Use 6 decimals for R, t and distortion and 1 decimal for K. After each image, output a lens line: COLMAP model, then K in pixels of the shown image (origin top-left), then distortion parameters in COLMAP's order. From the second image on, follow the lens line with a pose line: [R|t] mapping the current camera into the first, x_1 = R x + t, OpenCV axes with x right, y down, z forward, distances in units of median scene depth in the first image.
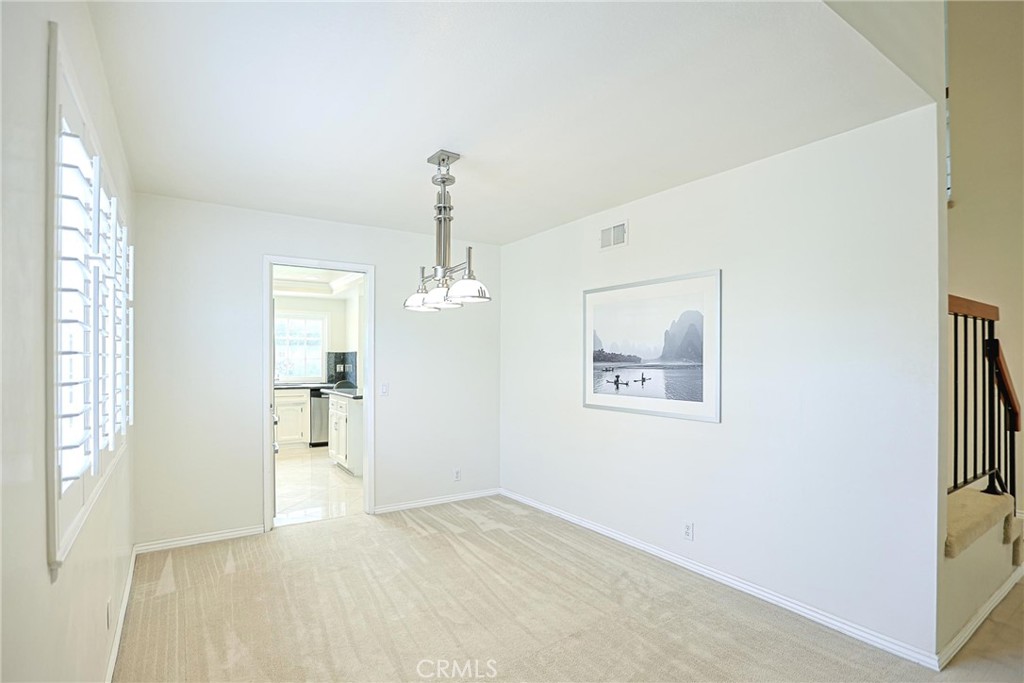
lens RADIAL K [[502.1, 0, 514.3], [0, 502.1, 348.6], [0, 0, 1]] dist [-0.045857, 0.013176]
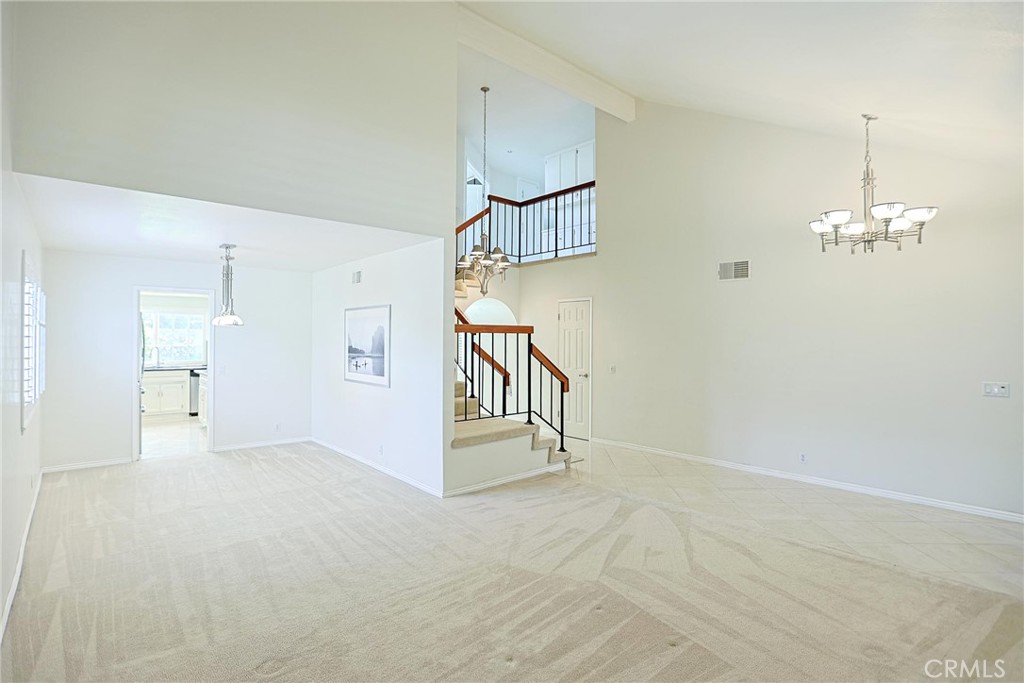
lens RADIAL K [[505.1, 0, 511.4], [0, 505.1, 324.5], [0, 0, 1]] dist [-0.018857, 0.000748]
pose [[0.993337, 0.004452, 0.115163, 0.503758], [-0.003635, 0.999967, -0.007307, -0.057131], [-0.115192, 0.006840, 0.993320, -0.711456]]
